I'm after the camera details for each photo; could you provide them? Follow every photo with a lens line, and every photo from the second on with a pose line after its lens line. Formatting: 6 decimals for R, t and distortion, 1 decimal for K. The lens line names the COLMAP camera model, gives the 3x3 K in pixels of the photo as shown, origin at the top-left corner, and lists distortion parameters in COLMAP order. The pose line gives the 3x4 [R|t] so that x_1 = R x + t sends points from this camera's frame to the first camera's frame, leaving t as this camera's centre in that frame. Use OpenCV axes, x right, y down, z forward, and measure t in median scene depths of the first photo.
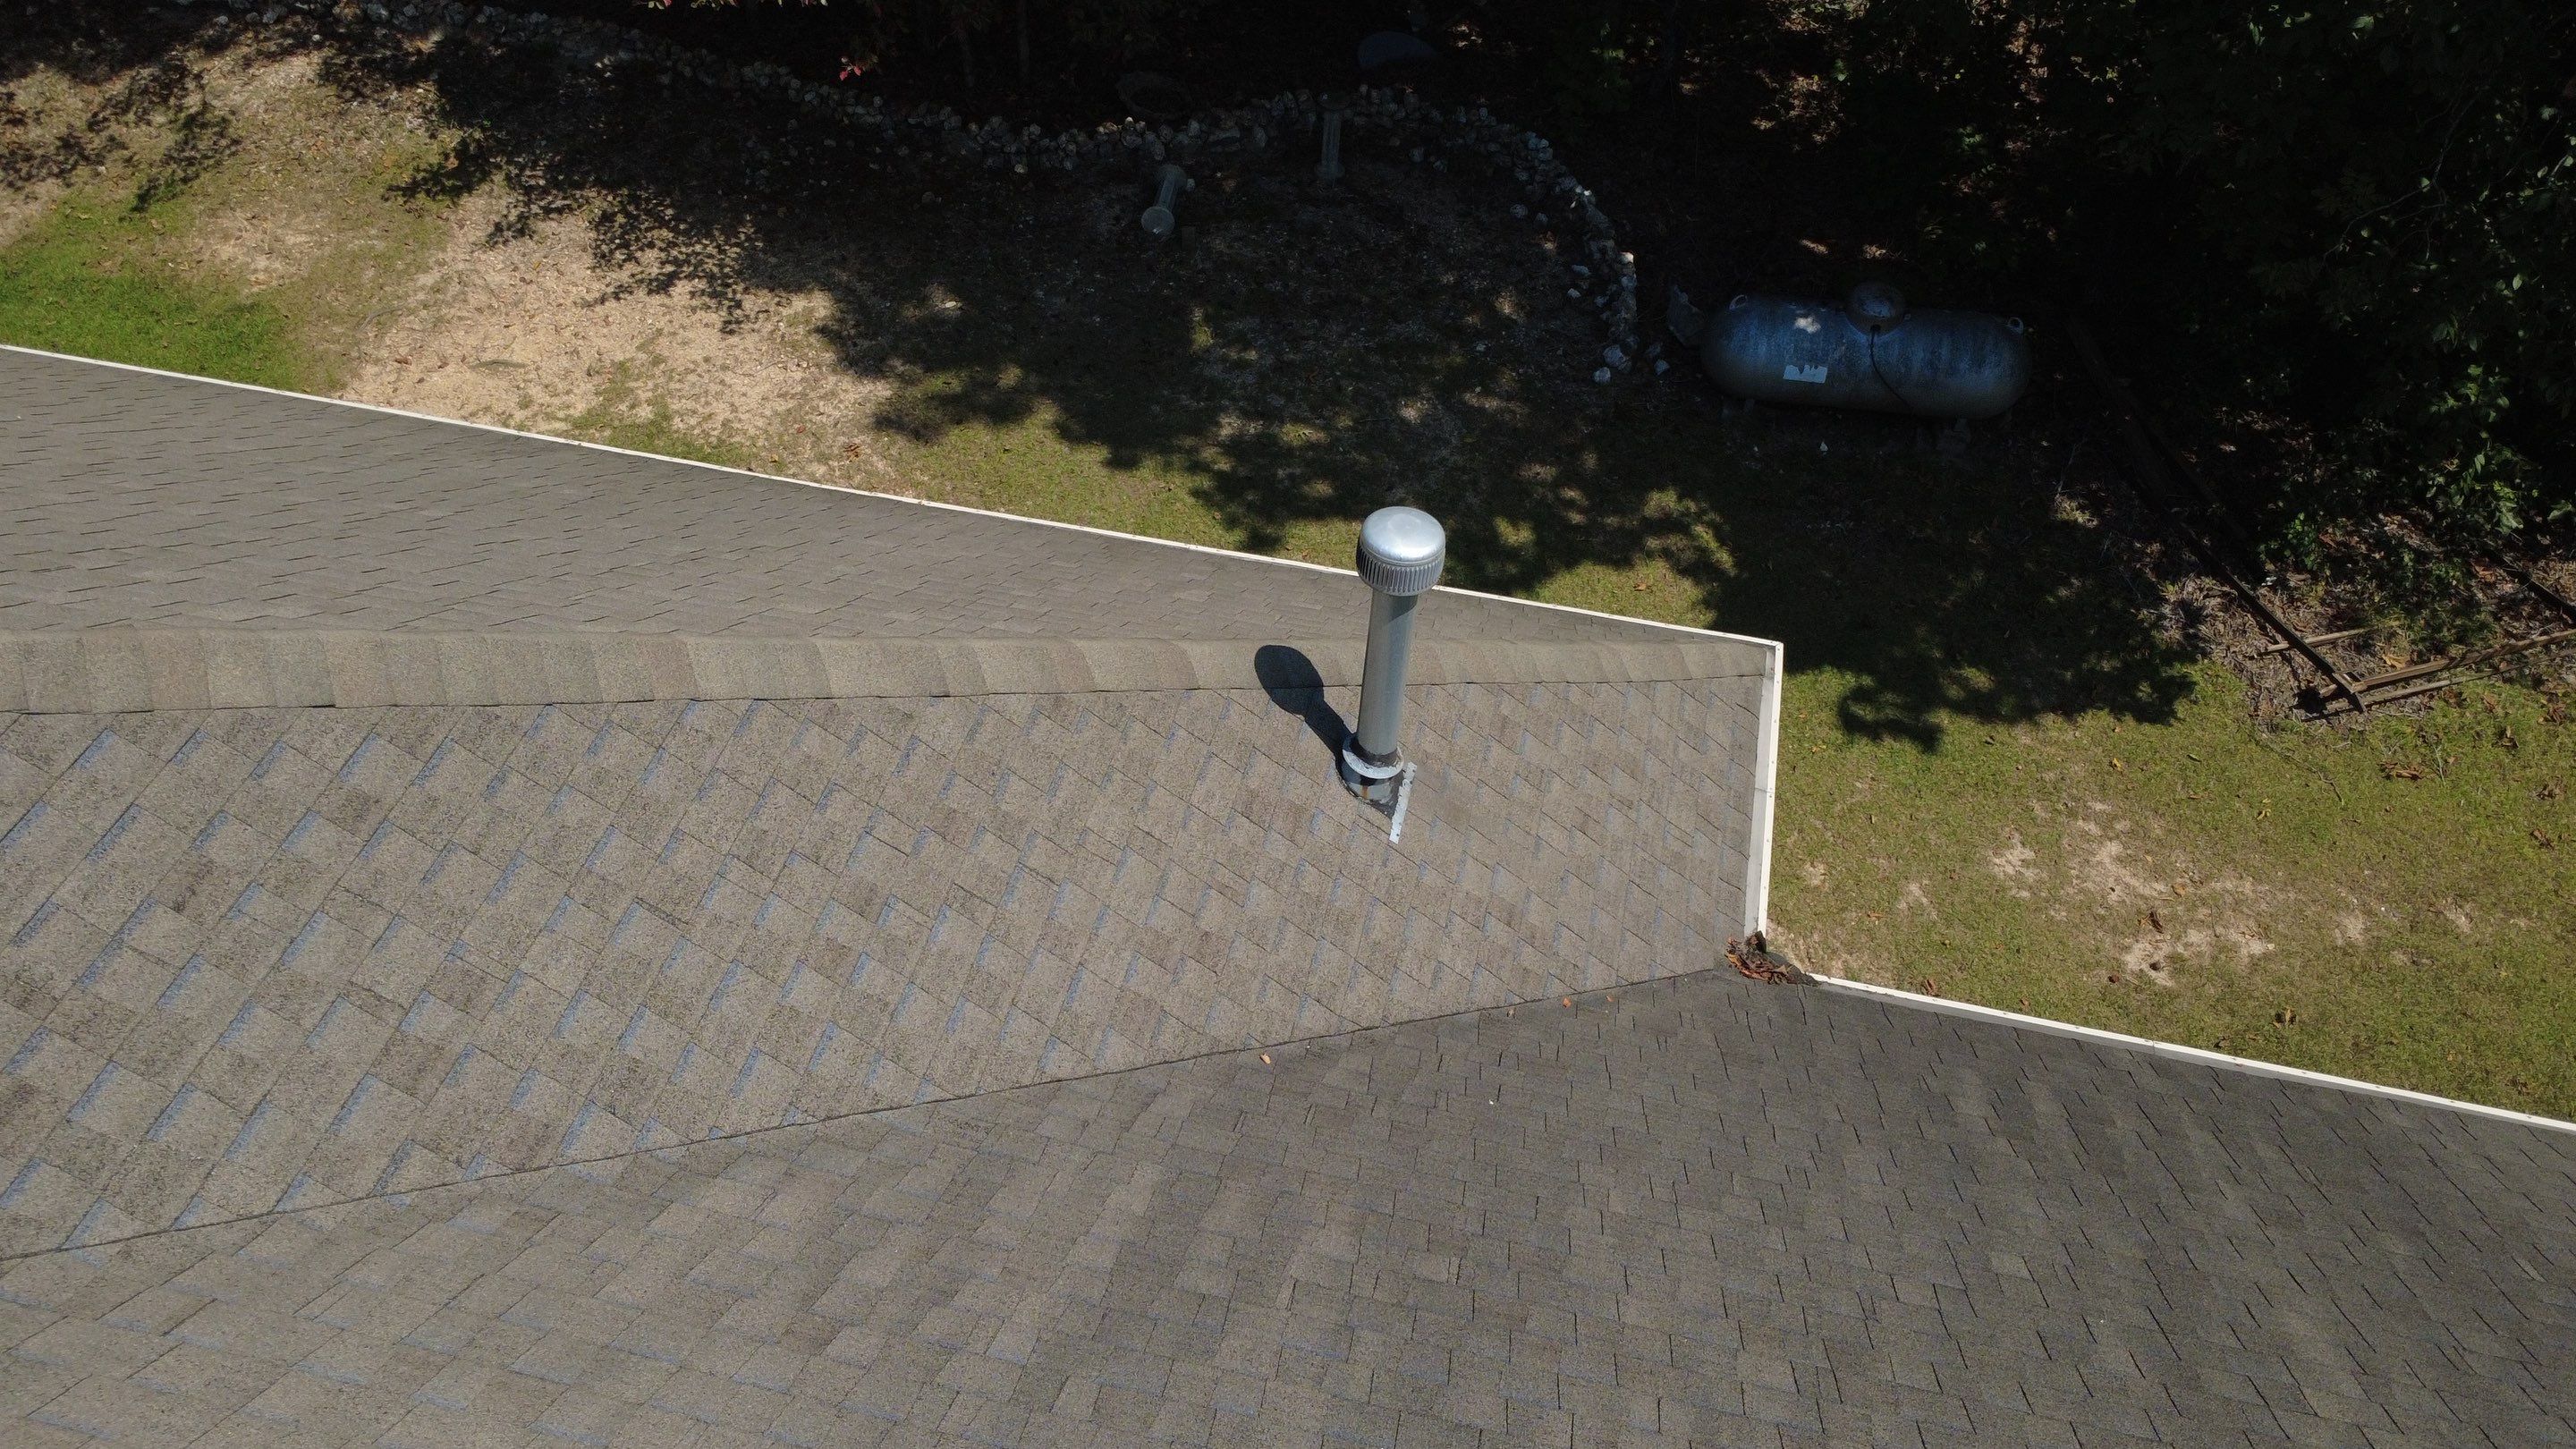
lens RADIAL K [[1886.9, 0, 1291.1], [0, 1886.9, 730.5], [0, 0, 1]] dist [-0.006245, 0.002320]
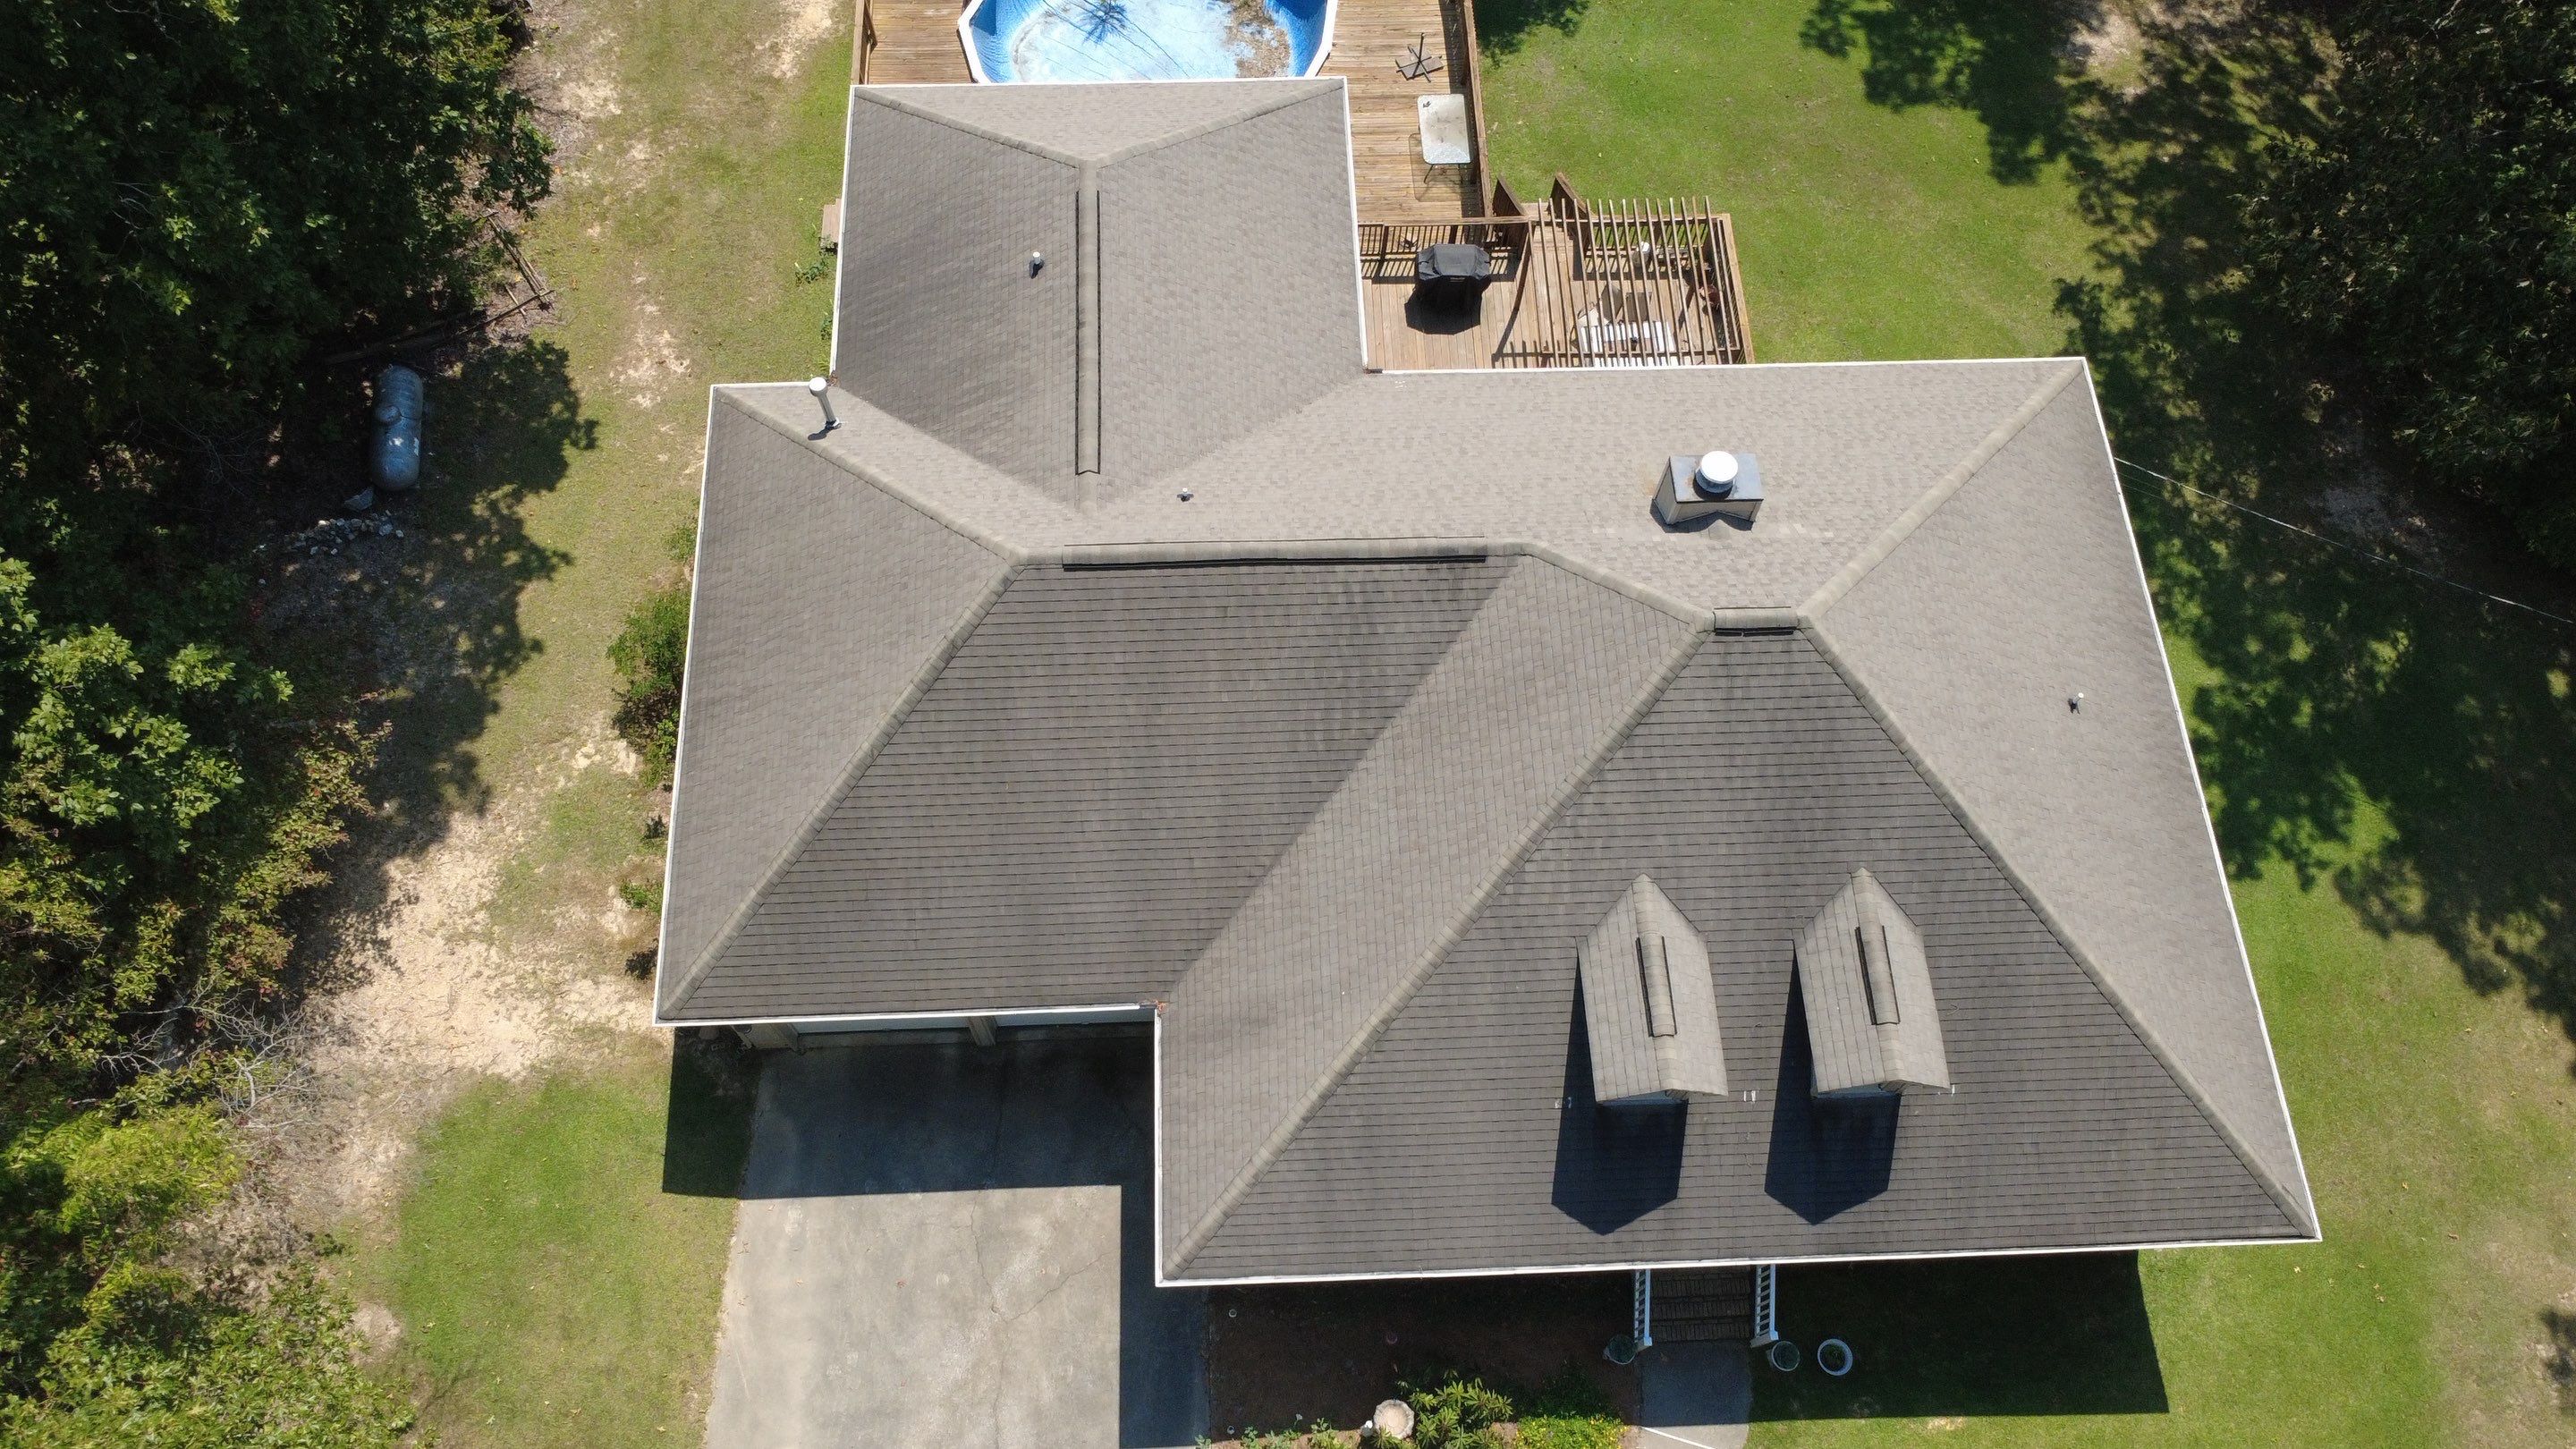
lens RADIAL K [[1886.9, 0, 1280.5], [0, 1886.9, 720.4], [0, 0, 1]] dist [-0.006245, 0.002320]
pose [[-0.256791, -0.894170, 0.366768, -1.245812], [0.669136, 0.109336, 0.735053, -1.238742], [-0.697363, 0.434173, 0.570245, -1.000699]]
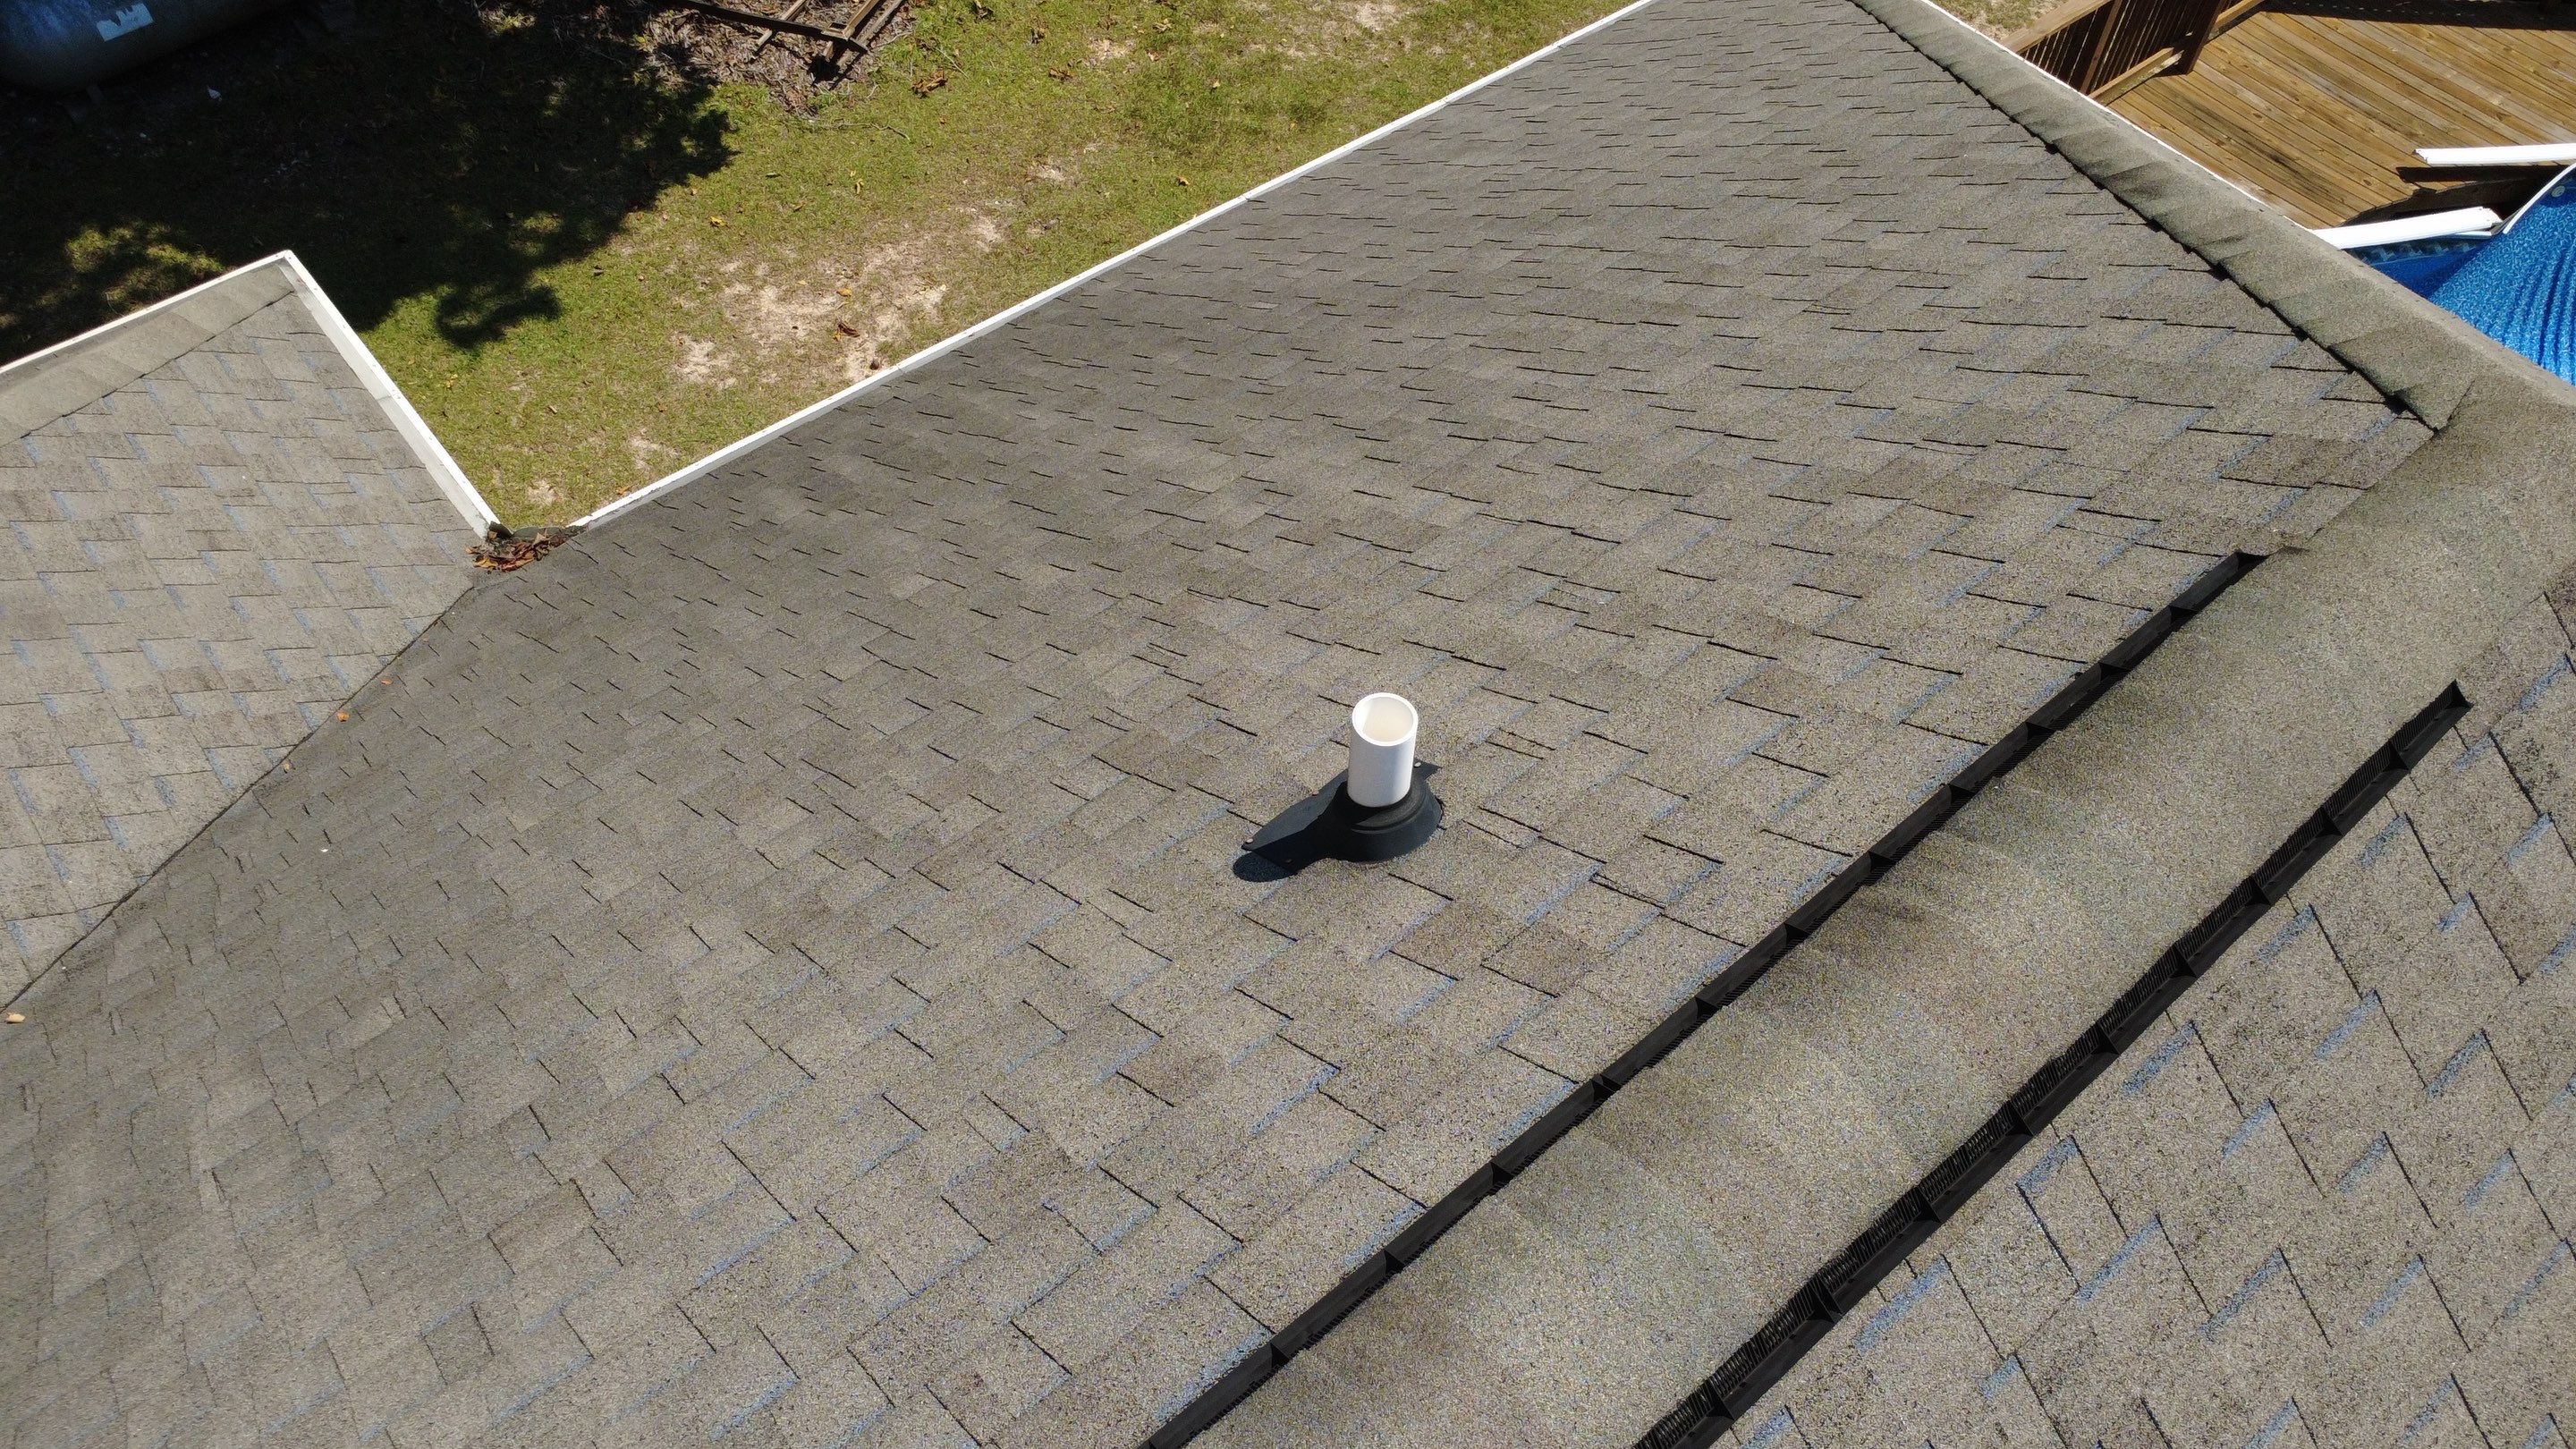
lens RADIAL K [[1886.9, 0, 1311.5], [0, 1886.9, 717.7], [0, 0, 1]] dist [-0.006245, 0.002320]
pose [[0.606098, -0.646220, 0.463730, 0.010714], [0.546516, 0.761949, 0.347497, 0.041918], [-0.577898, 0.042819, 0.814985, 0.048334]]
